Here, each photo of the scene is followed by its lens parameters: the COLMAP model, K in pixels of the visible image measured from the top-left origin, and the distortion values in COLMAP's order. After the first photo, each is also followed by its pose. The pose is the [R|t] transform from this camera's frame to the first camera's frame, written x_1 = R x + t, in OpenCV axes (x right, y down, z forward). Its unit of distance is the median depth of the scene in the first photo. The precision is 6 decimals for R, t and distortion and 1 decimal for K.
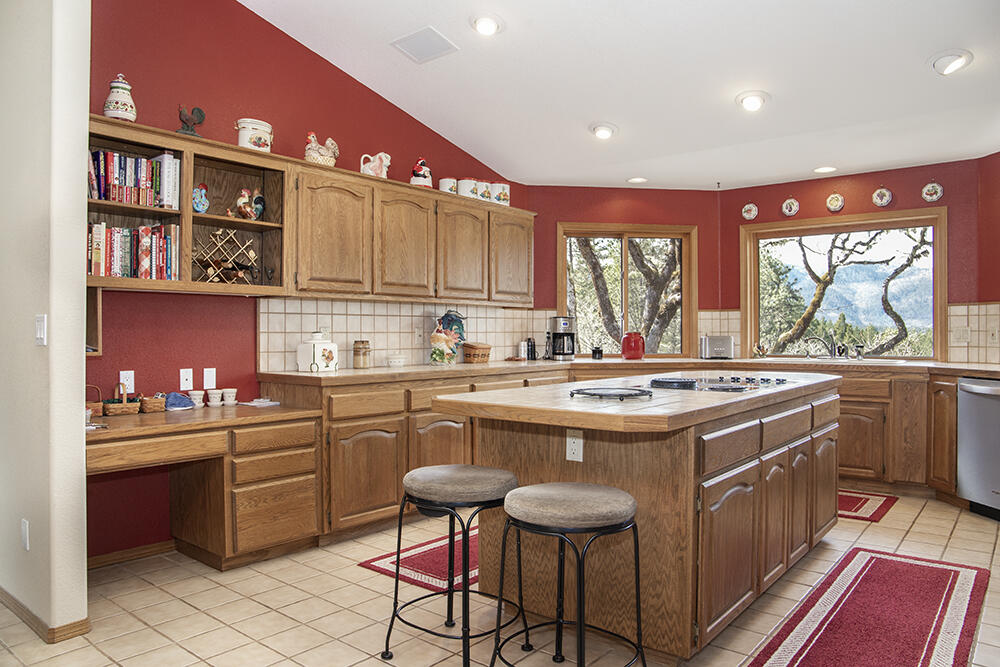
lens RADIAL K [[686.8, 0, 500.0], [0, 686.8, 333.5], [0, 0, 1]] dist [-0.131695, 0.085936]
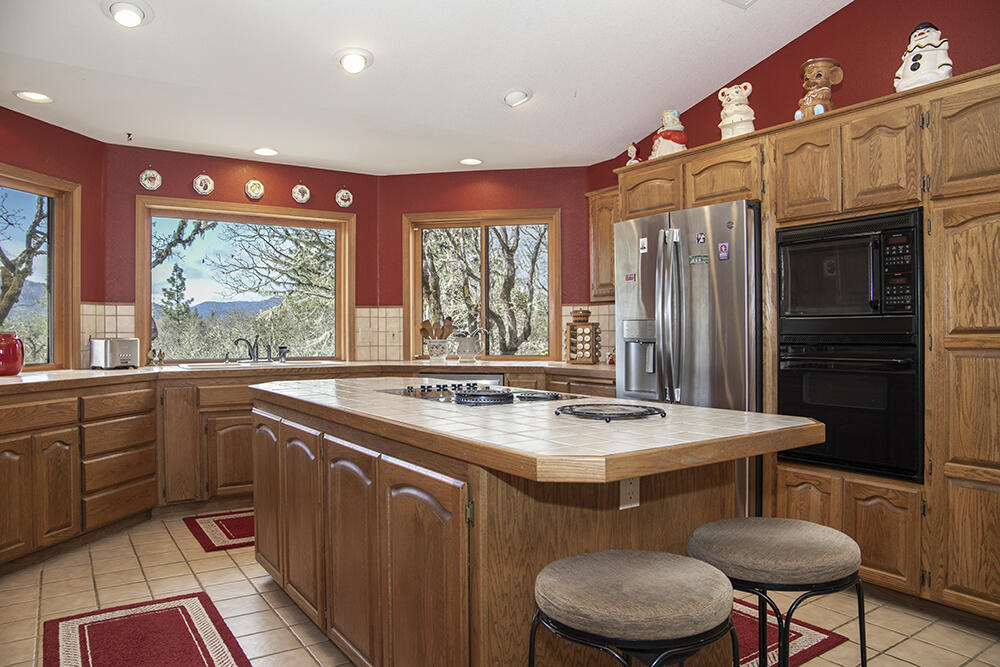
lens RADIAL K [[691.7, 0, 500.0], [0, 691.7, 333.5], [0, 0, 1]] dist [-0.124489, 0.089665]
pose [[0.290329, -0.001583, 0.956926, -0.312143], [0.002359, 0.999997, 0.000938, -0.000953], [-0.956924, 0.001985, 0.290332, 0.453044]]
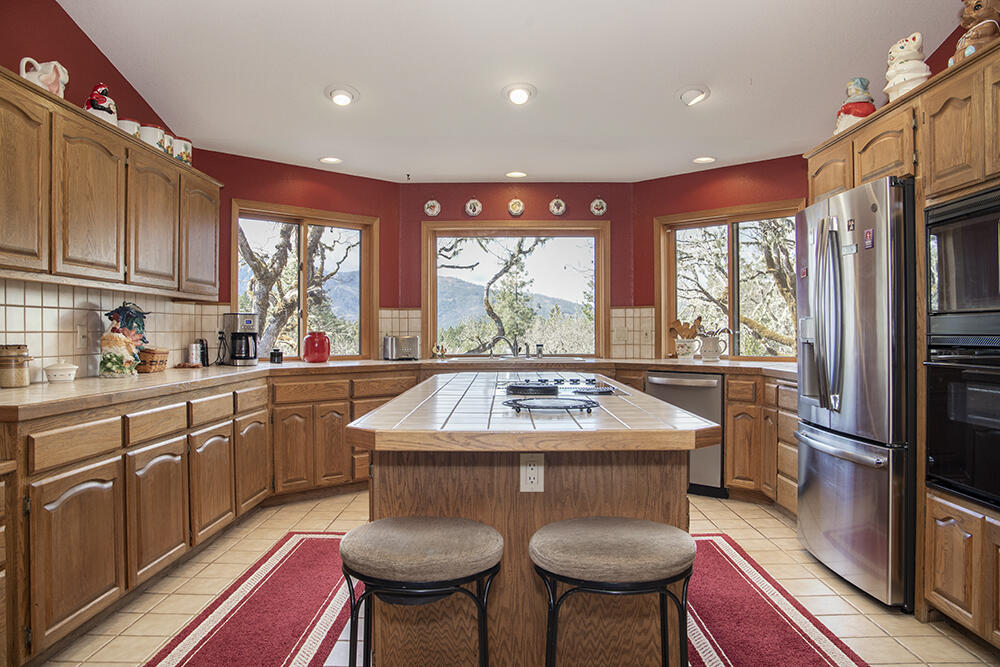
lens RADIAL K [[691.7, 0, 500.0], [0, 691.7, 333.5], [0, 0, 1]] dist [-0.124489, 0.089665]
pose [[0.779231, -0.001152, 0.626735, -0.211015], [0.000530, 0.999999, 0.001179, -0.000680], [-0.626736, -0.000586, 0.779231, 0.192827]]
